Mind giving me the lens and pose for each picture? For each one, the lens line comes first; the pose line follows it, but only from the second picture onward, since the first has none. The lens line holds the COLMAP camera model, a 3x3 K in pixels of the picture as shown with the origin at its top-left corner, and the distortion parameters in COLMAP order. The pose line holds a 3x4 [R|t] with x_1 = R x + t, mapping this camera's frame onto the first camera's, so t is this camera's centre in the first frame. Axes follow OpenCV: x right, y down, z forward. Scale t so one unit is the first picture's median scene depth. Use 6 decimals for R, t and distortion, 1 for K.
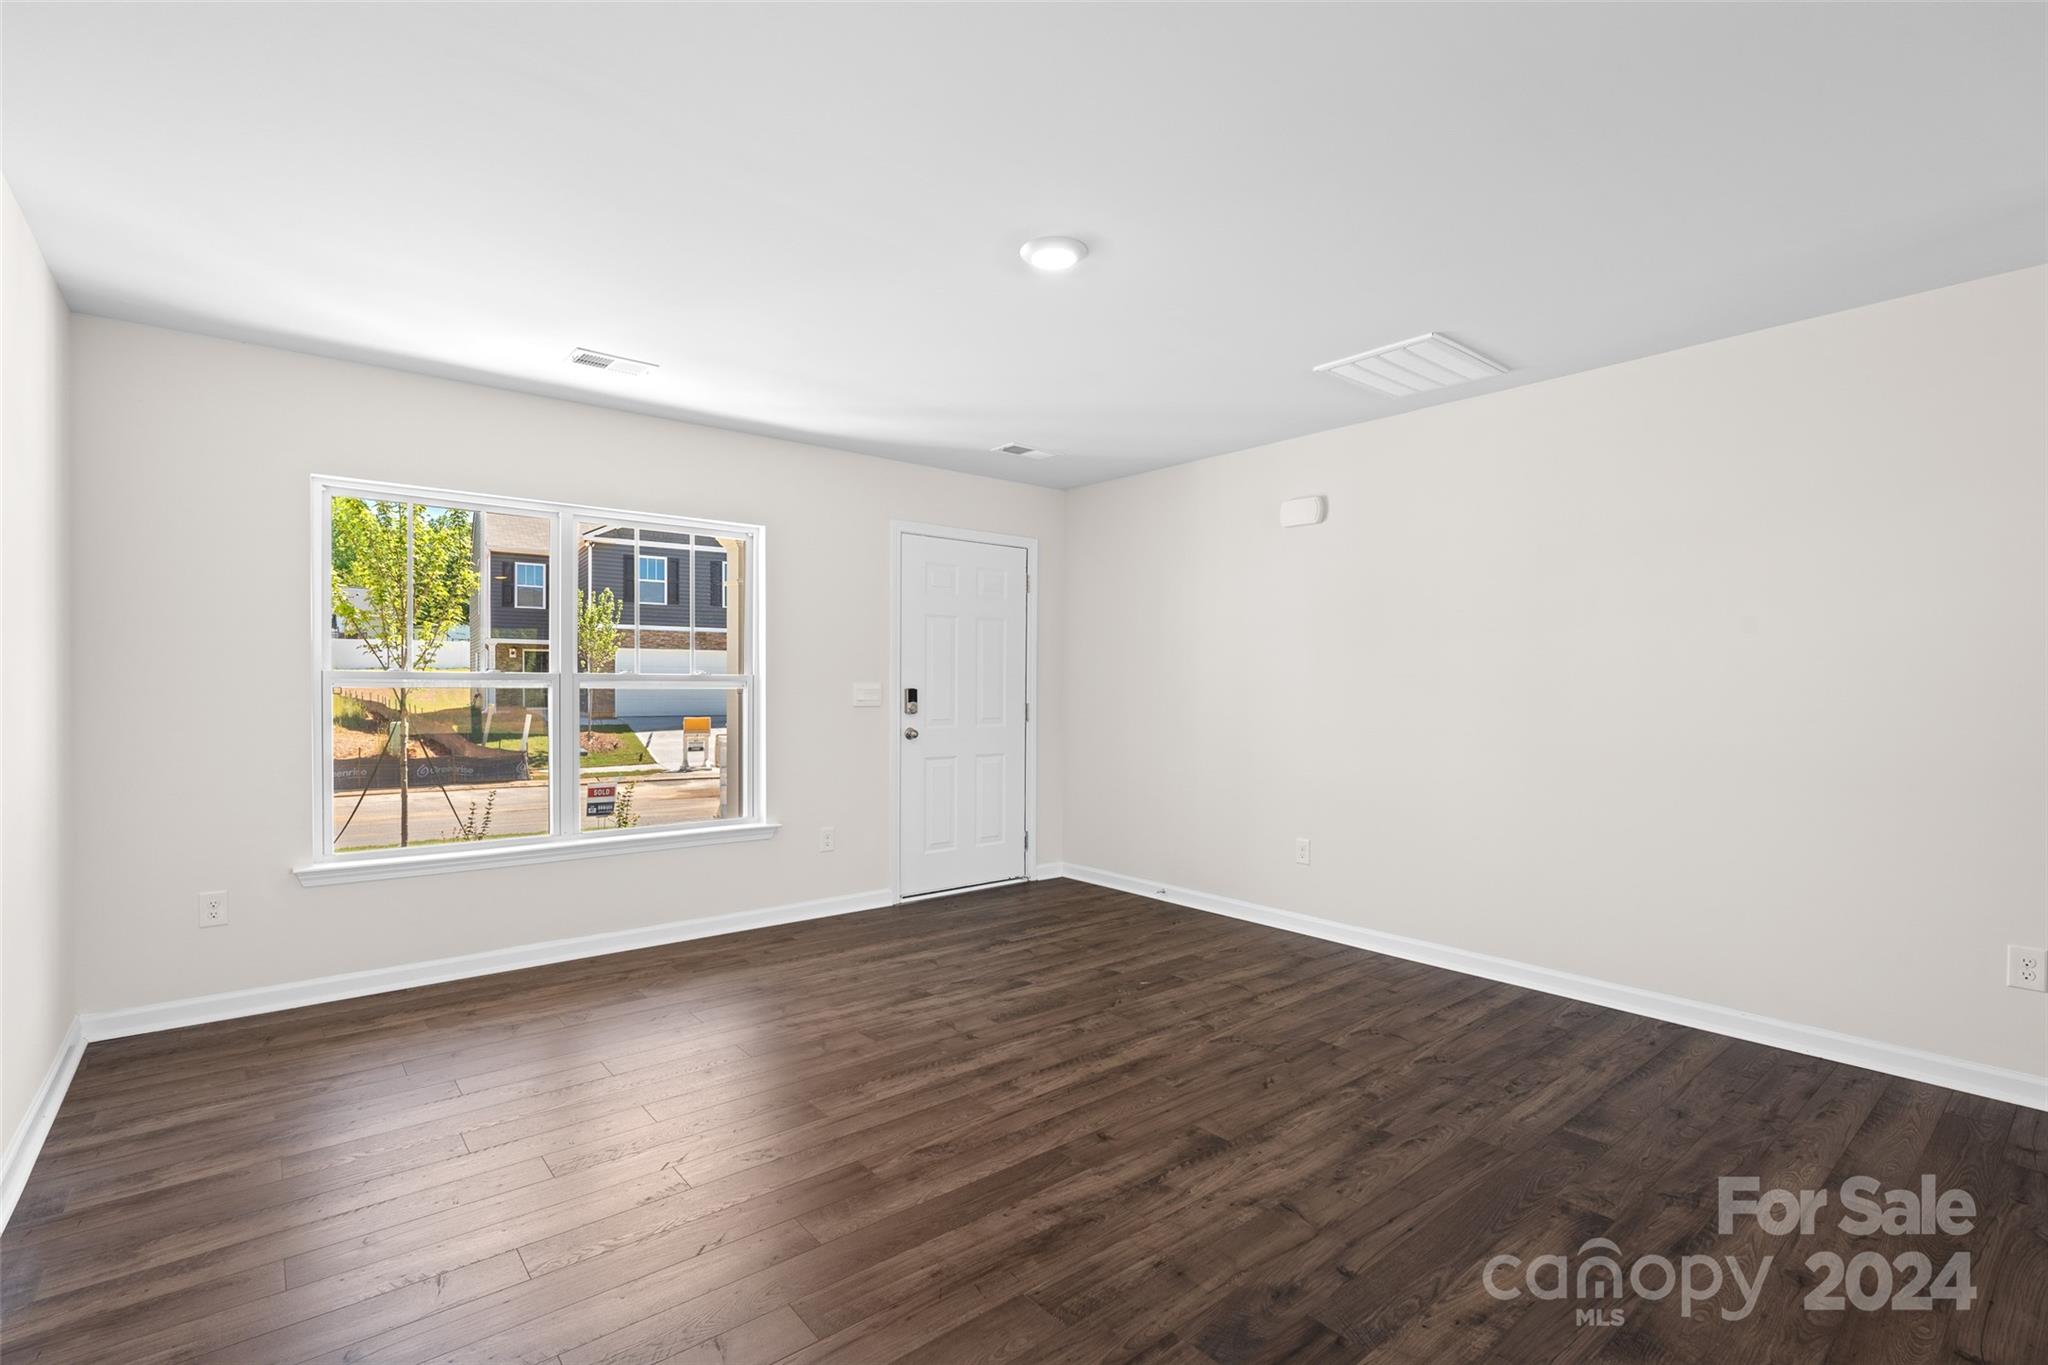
lens RADIAL K [[941.7, 0, 1025.6], [0, 941.7, 689.3], [0, 0, 1]] dist [-0.004982, 0.001154]
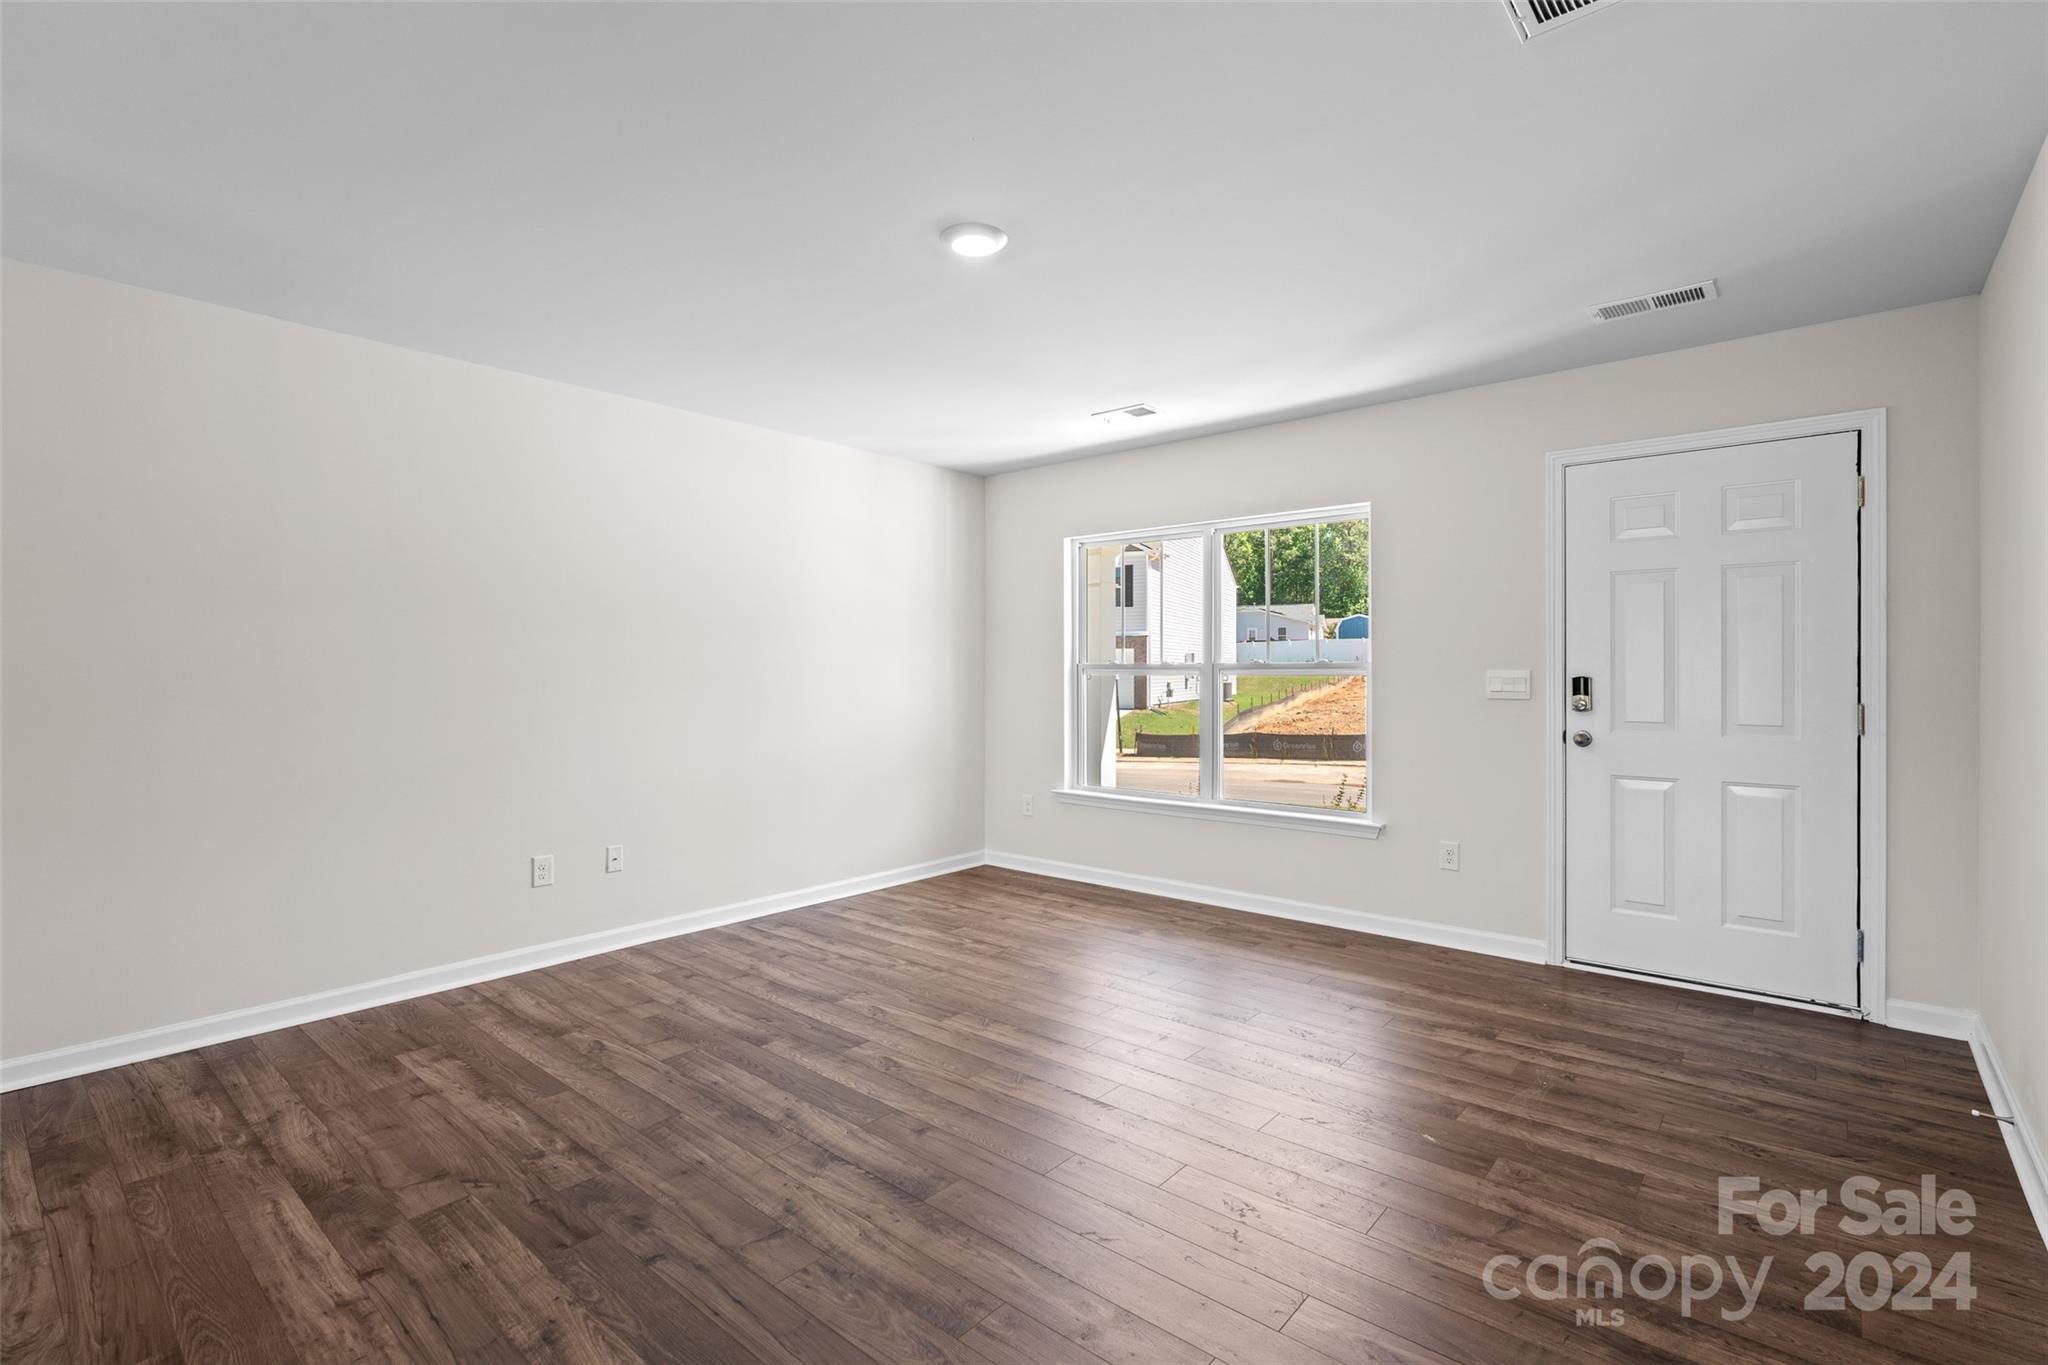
lens RADIAL K [[941.7, 0, 1027.1], [0, 941.7, 675.9], [0, 0, 1]] dist [-0.004982, 0.001154]
pose [[0.163505, 0.001074, -0.986542, 0.862718], [-0.000484, 0.999999, 0.001008, -0.003216], [0.986542, 0.000313, 0.163506, 0.758197]]
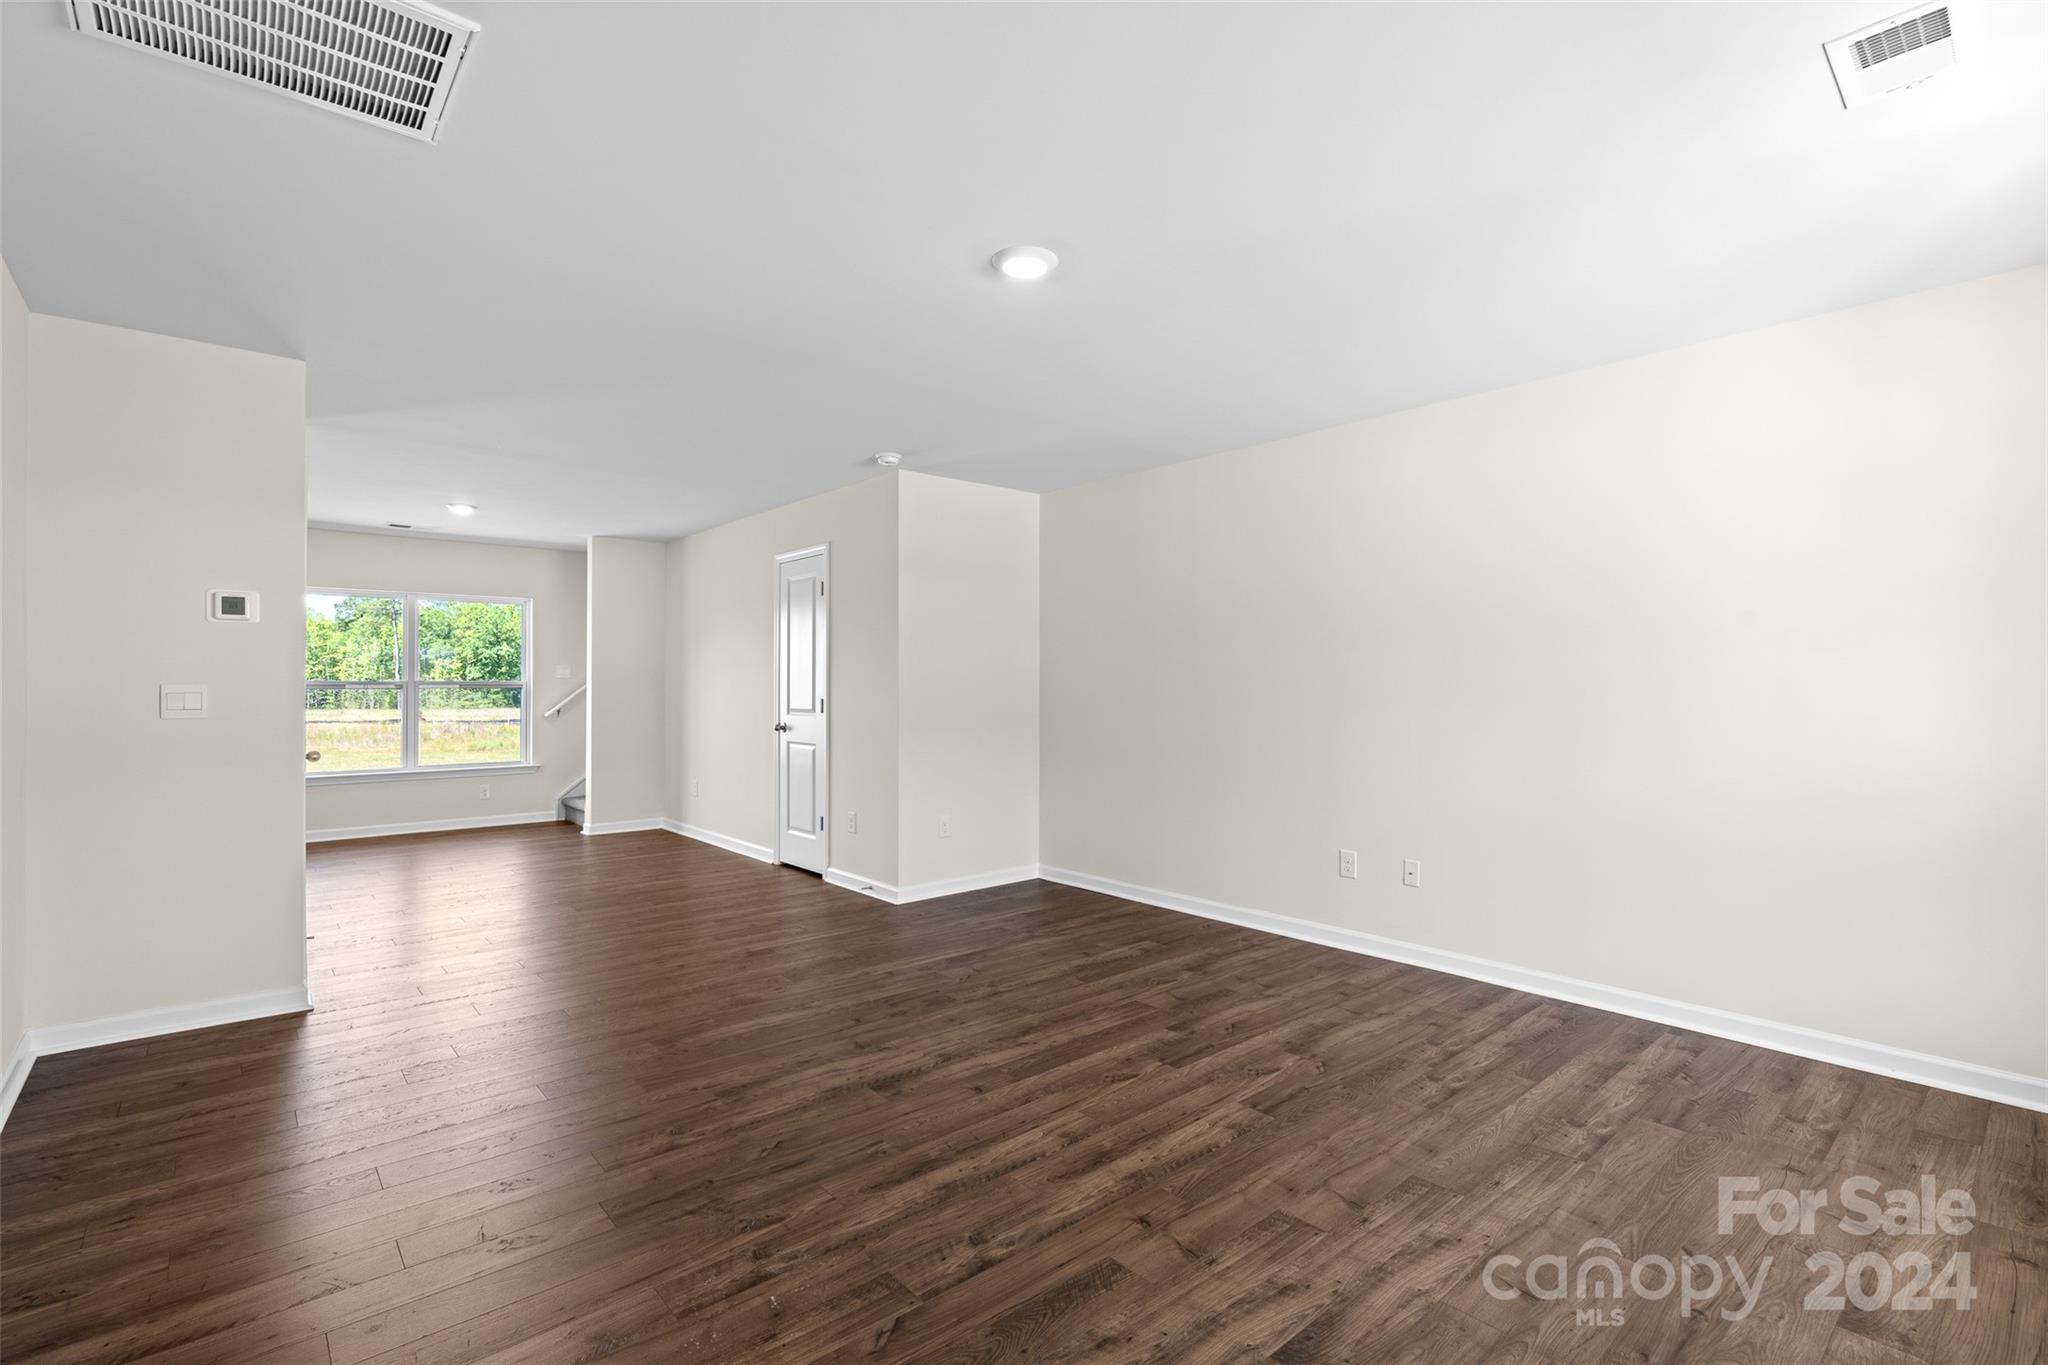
lens RADIAL K [[941.7, 0, 1009.6], [0, 941.7, 662.0], [0, 0, 1]] dist [-0.004982, 0.001154]
pose [[-0.999969, -0.004816, -0.006259, 0.042738], [-0.004698, 0.999814, -0.018723, -0.011220], [0.006348, -0.018693, -0.999805, 1.710122]]
